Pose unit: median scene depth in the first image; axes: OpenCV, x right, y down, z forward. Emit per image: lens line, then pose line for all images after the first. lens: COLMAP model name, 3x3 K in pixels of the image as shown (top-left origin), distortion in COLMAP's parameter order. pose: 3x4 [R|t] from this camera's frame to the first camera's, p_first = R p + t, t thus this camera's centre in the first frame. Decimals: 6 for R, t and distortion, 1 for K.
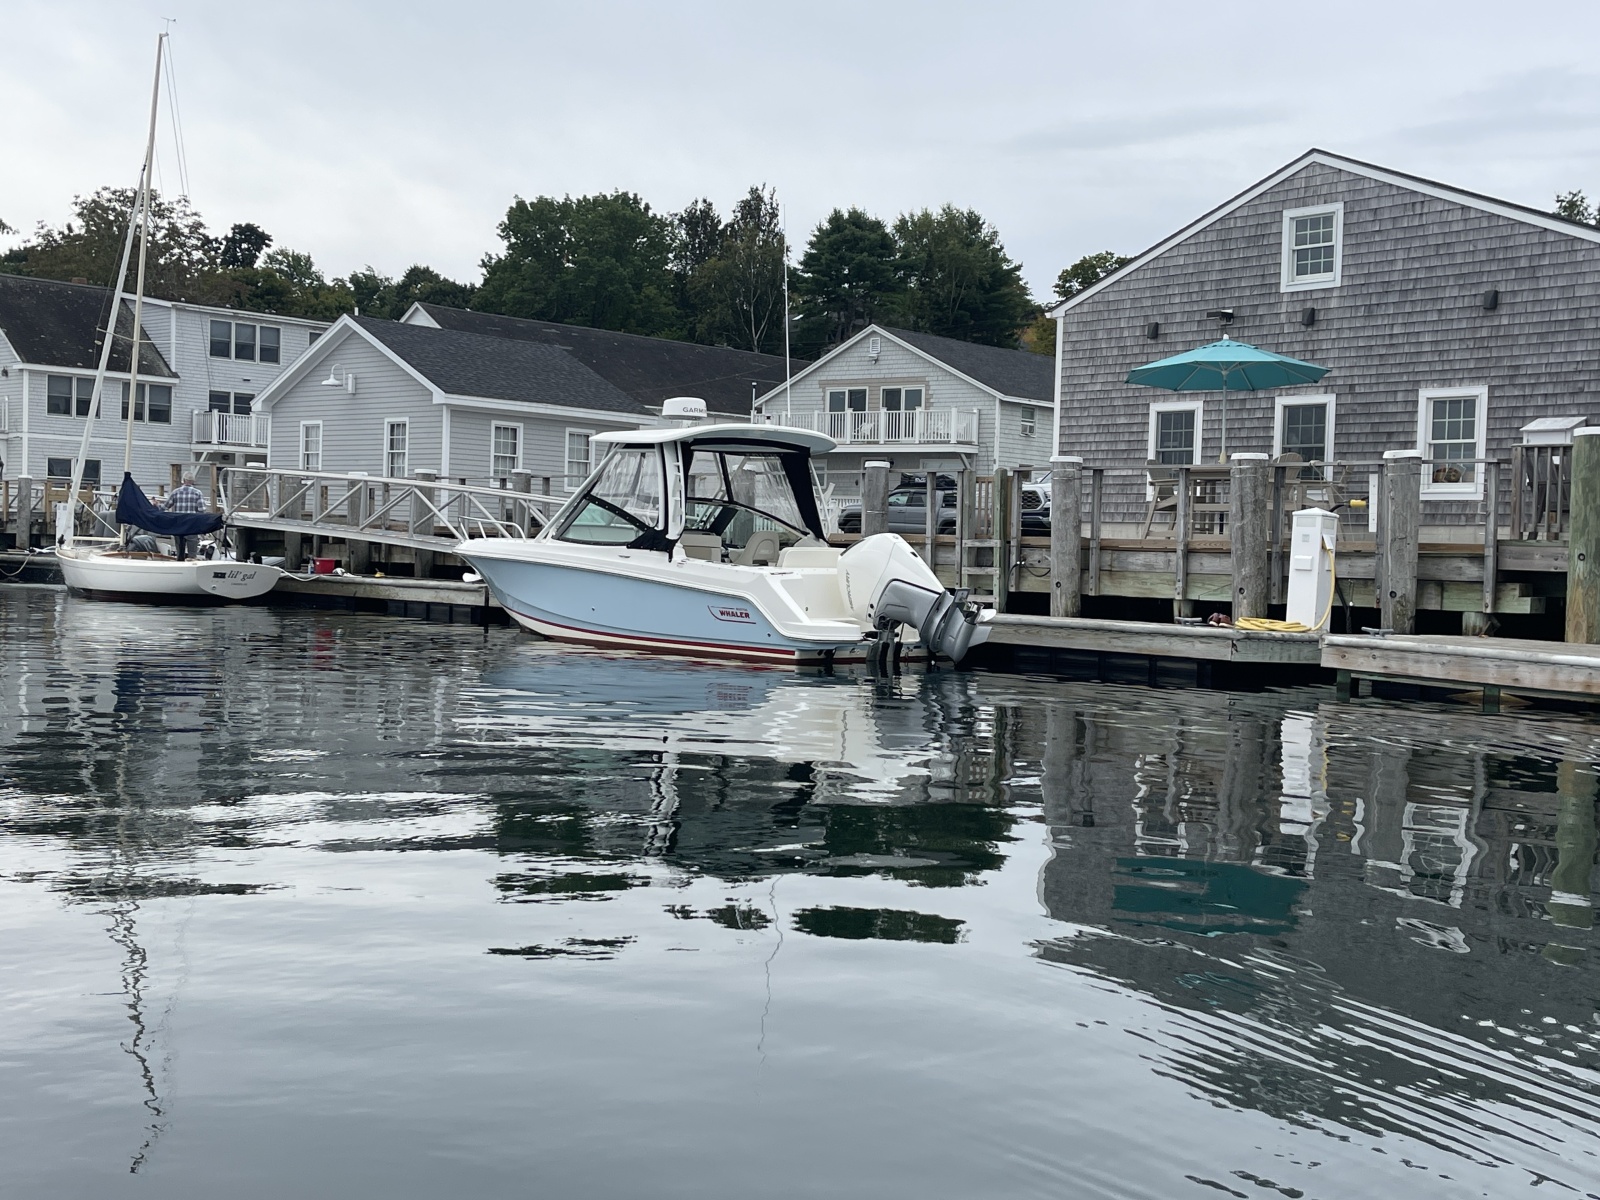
lens RADIAL K [[1884.8, 0, 774.7], [0, 1884.8, 623.5], [0, 0, 1]] dist [0.117291, -0.259840]
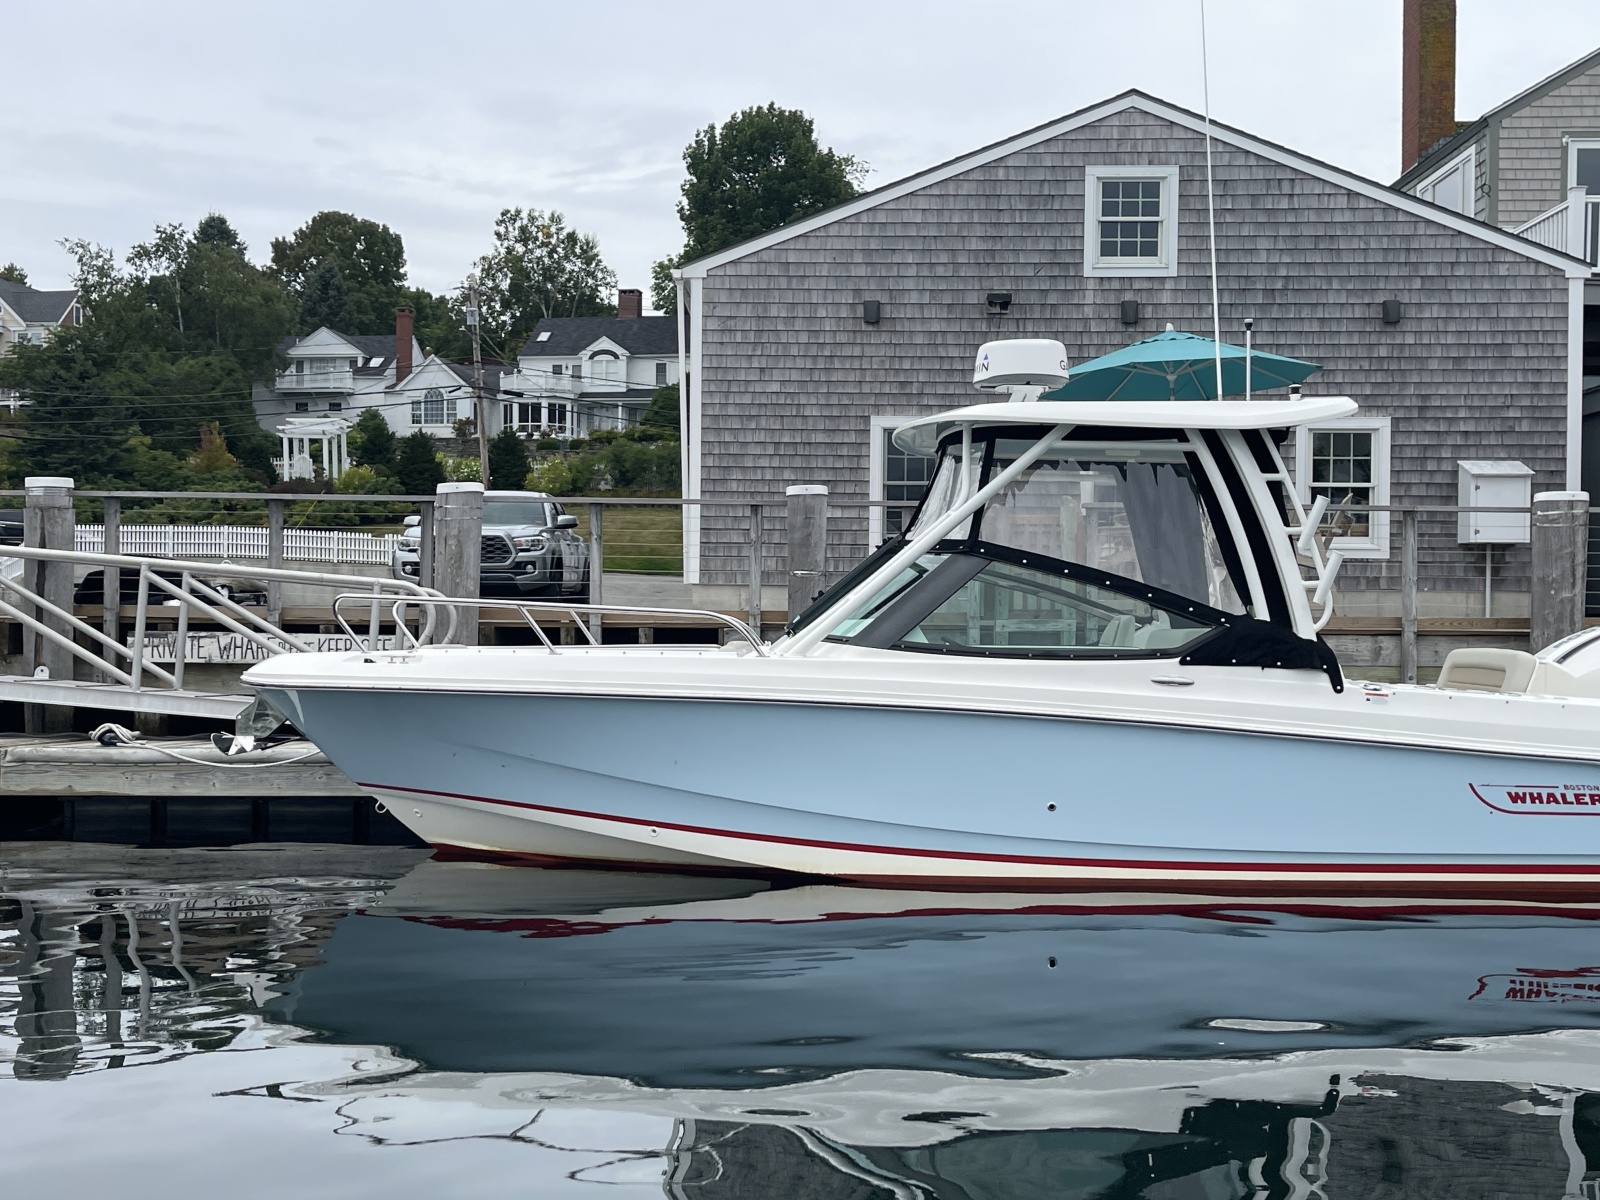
lens RADIAL K [[1884.8, 0, 774.7], [0, 1884.8, 623.5], [0, 0, 1]] dist [0.117291, -0.259840]
pose [[0.667919, -0.021601, 0.743921, -0.367431], [0.039113, 0.999216, -0.006103, -0.039121], [-0.743206, 0.033173, 0.668240, 0.600689]]
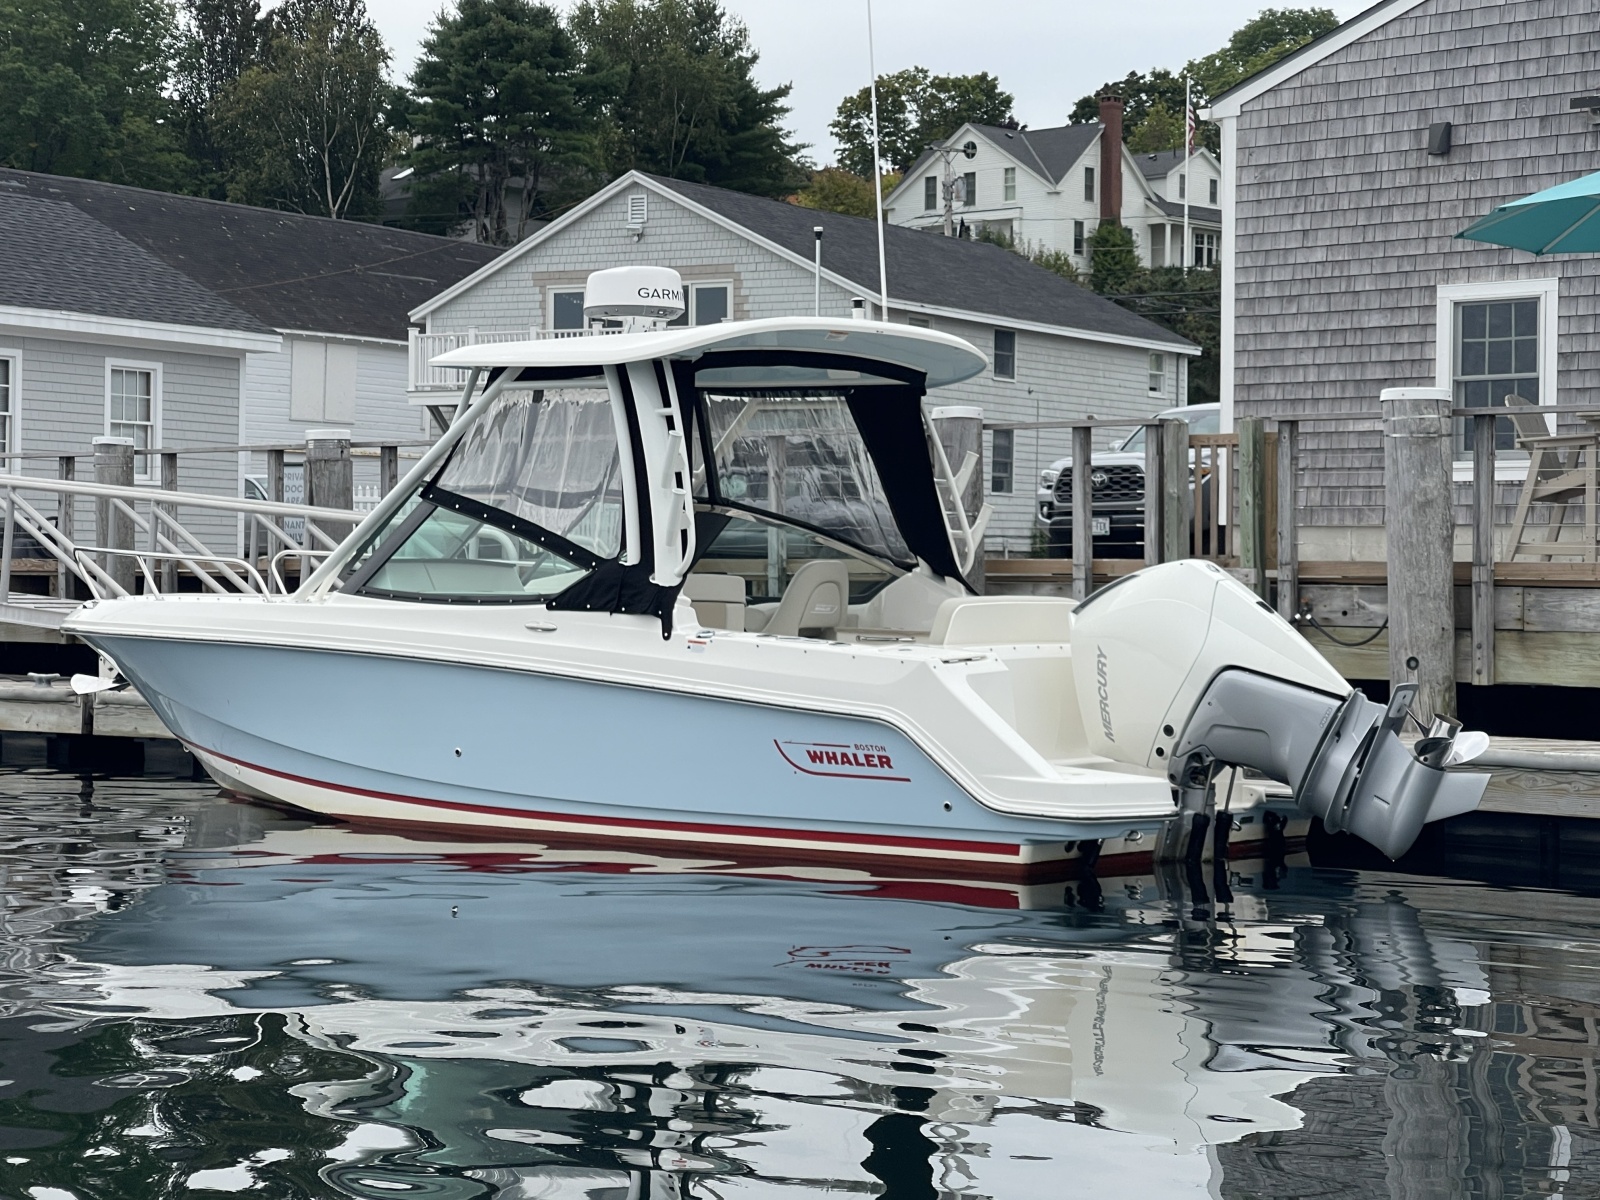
lens RADIAL K [[3145.6, 0, 780.6], [0, 3145.6, 541.0], [0, 0, 1]] dist [0.269487, -0.191827]
pose [[0.988995, -0.019585, 0.146650, -0.102014], [0.026688, 0.998556, -0.046627, -0.015883], [-0.145525, 0.050028, 0.988089, 0.217317]]
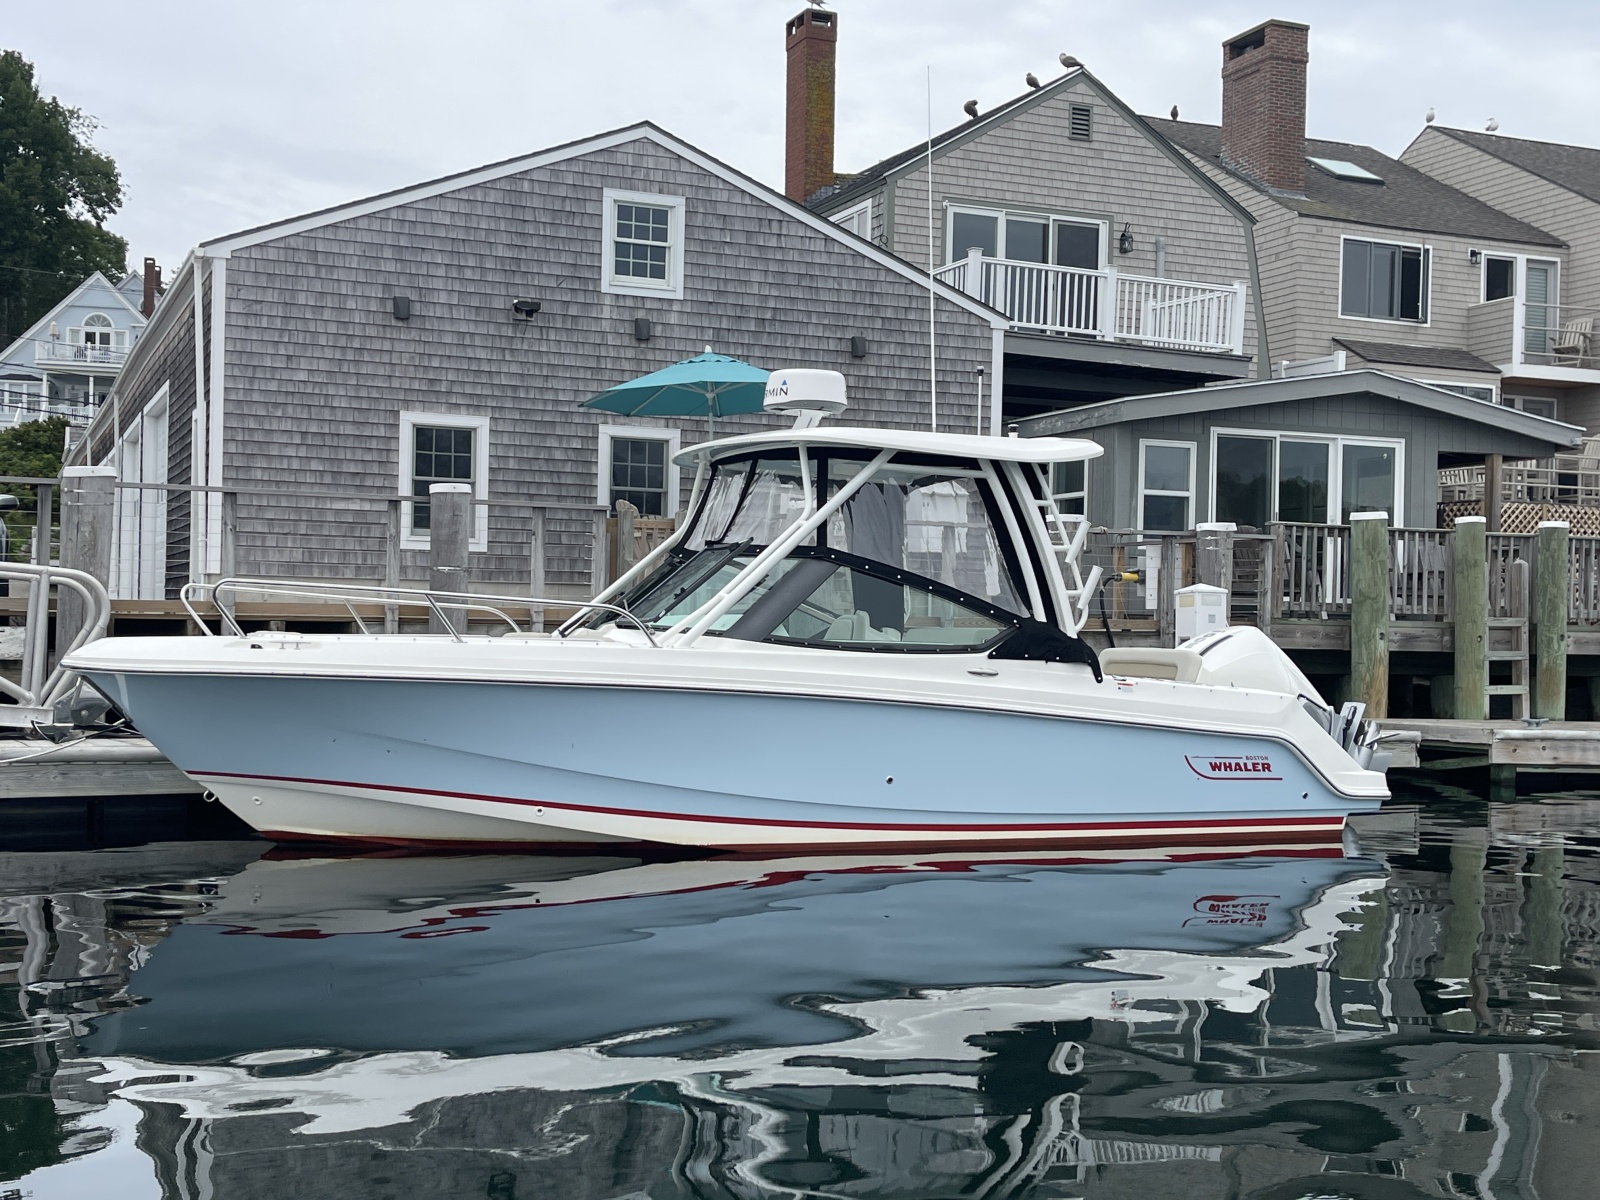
lens RADIAL K [[1898.6, 0, 784.1], [0, 1898.6, 620.2], [0, 0, 1]] dist [0.153576, -0.429006]
pose [[0.298402, -0.019747, 0.954236, -0.468947], [0.027575, 0.999547, 0.012062, -0.045568], [-0.954042, 0.022714, 0.298812, 0.695276]]
